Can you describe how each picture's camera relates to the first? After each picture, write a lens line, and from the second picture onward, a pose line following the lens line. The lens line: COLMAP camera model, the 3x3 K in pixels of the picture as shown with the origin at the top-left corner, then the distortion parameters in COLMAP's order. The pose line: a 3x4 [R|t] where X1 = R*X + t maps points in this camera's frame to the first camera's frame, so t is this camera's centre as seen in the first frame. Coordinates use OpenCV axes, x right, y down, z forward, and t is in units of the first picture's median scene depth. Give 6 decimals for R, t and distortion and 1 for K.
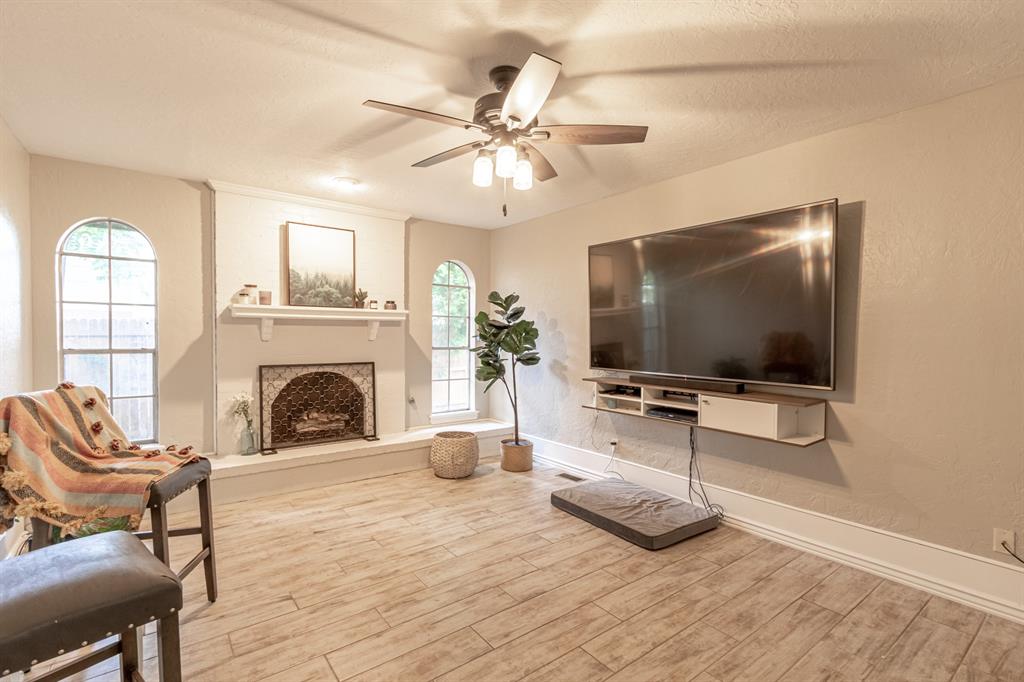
lens RADIAL K [[474.4, 0, 510.5], [0, 474.4, 346.4], [0, 0, 1]] dist [0.009779, -0.001376]
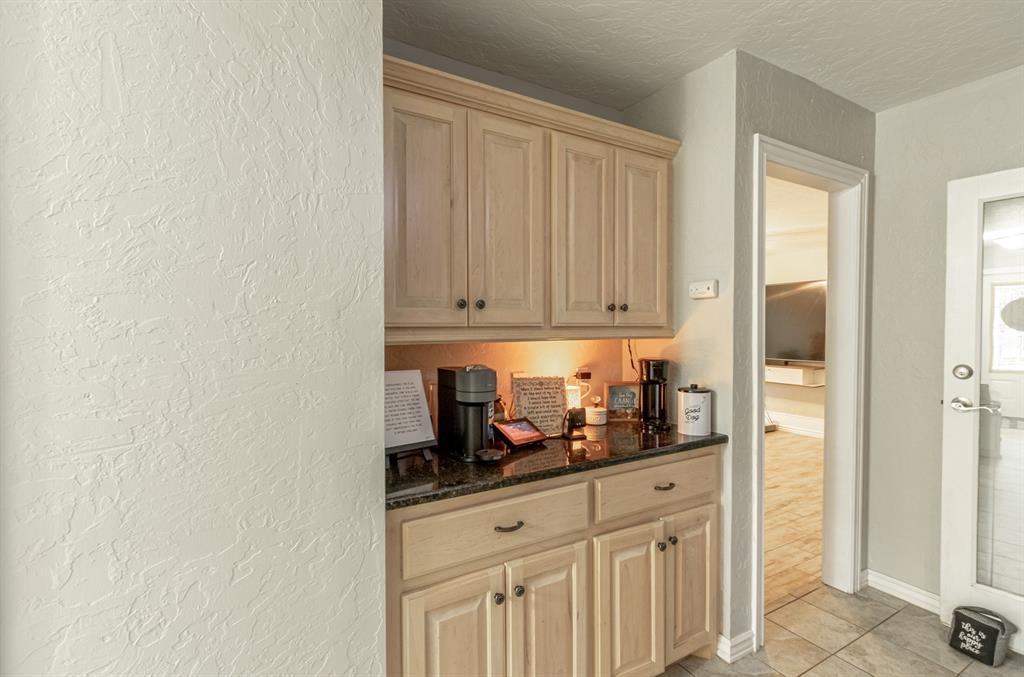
lens RADIAL K [[474.4, 0, 510.5], [0, 474.4, 341.2], [0, 0, 1]] dist [0.009779, -0.001376]
pose [[0.992264, -0.007078, -0.123944, -0.375394], [0.006950, 0.999975, -0.001465, -0.010167], [0.123951, 0.000592, 0.992288, -1.004486]]
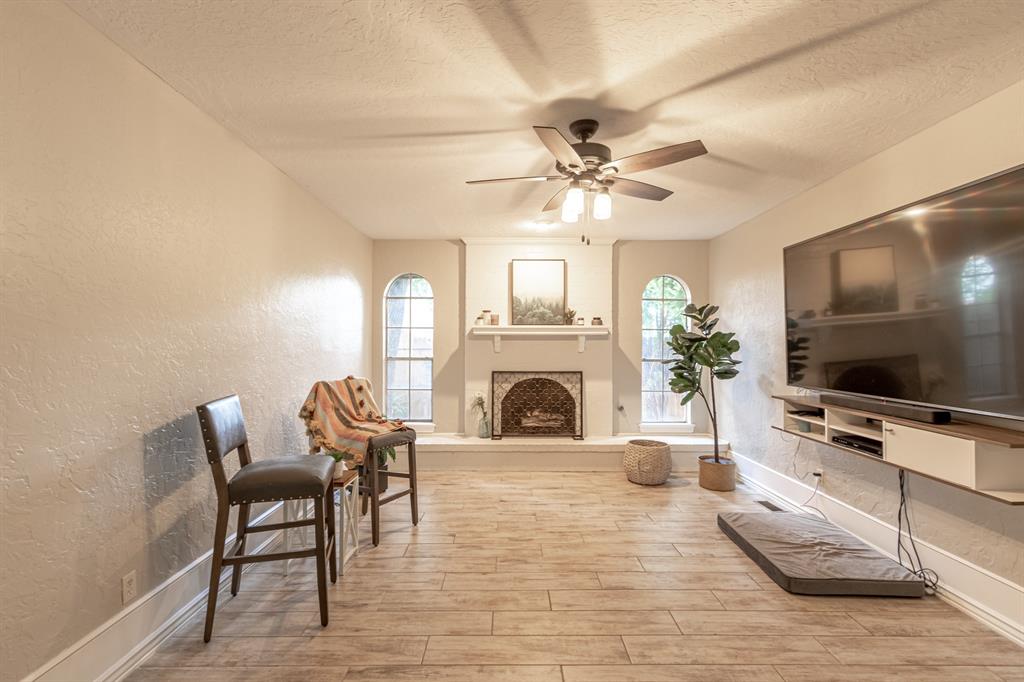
lens RADIAL K [[474.4, 0, 512.7], [0, 474.4, 345.8], [0, 0, 1]] dist [0.009779, -0.001376]
pose [[0.798679, -0.005348, -0.601733, 0.320065], [-0.010773, 0.999673, -0.023184, -0.000065], [0.601660, 0.024999, 0.798361, -0.015947]]
